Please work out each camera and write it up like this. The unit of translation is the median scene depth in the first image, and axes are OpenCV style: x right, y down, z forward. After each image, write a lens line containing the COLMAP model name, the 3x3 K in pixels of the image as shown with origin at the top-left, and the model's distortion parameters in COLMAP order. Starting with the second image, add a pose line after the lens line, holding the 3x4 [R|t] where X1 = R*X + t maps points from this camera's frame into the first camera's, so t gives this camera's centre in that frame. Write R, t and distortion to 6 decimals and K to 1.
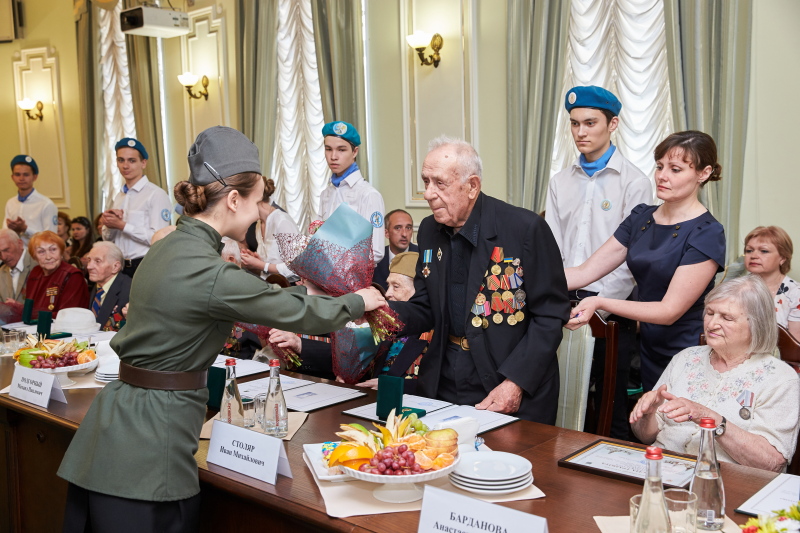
lens RADIAL K [[843.0, 0, 400.0], [0, 843.0, 266.5], [0, 0, 1]] dist [-0.003518, 0.114099]
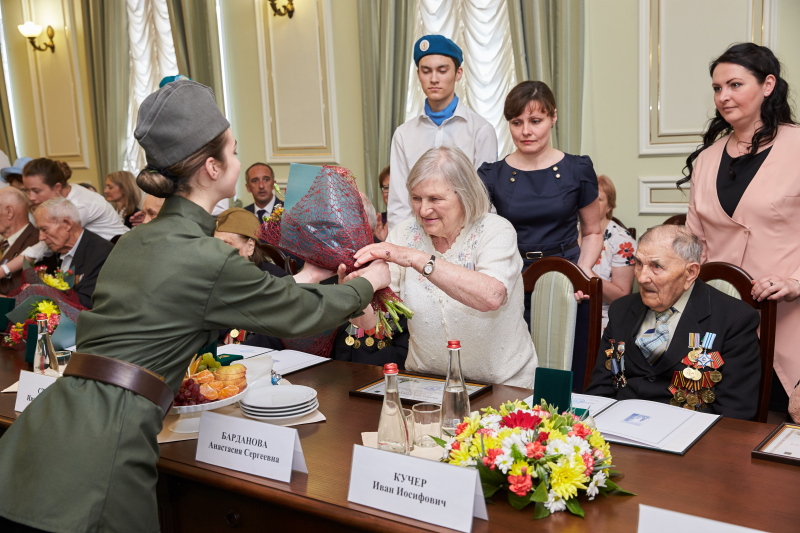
lens RADIAL K [[902.8, 0, 400.0], [0, 902.8, 266.5], [0, 0, 1]] dist [-0.002797, 0.183972]
pose [[0.993837, -0.035924, 0.104873, 0.042873], [0.031453, 0.998537, 0.043974, 0.006423], [-0.106299, -0.040405, 0.993513, -0.050237]]
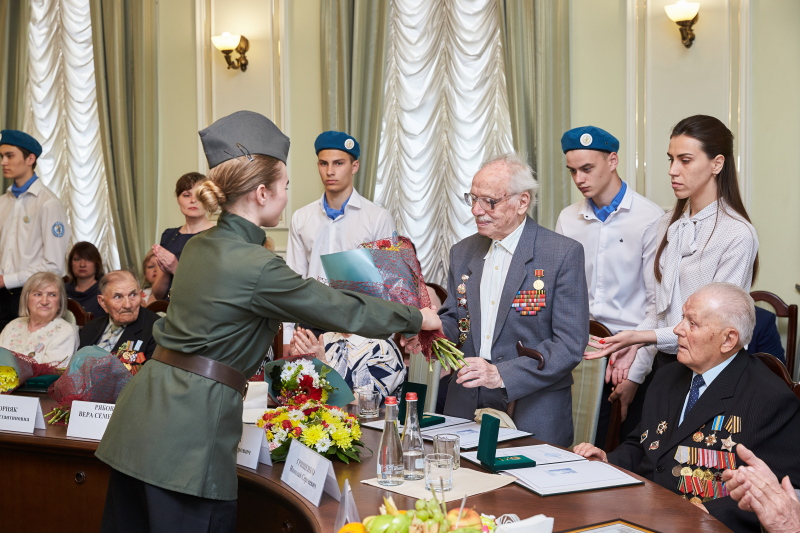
lens RADIAL K [[1060.7, 0, 400.0], [0, 1060.7, 266.5], [0, 0, 1]] dist [-0.006945, -0.001446]
pose [[0.937877, -0.000939, 0.346967, 0.132200], [0.015739, 0.999082, -0.039842, 0.037108], [-0.346611, 0.042828, 0.937031, -0.391002]]
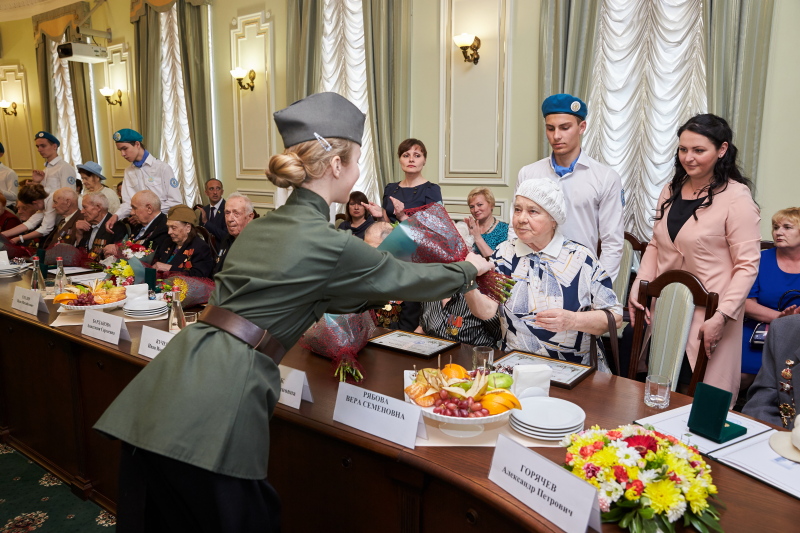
lens RADIAL K [[585.3, 0, 400.0], [0, 585.3, 266.5], [0, 0, 1]] dist [-0.095929, 0.085653]
pose [[0.990505, 0.005029, 0.137387, 0.151119], [-0.014814, 0.997417, 0.070290, 0.012143], [-0.136678, -0.071658, 0.988020, -0.122734]]
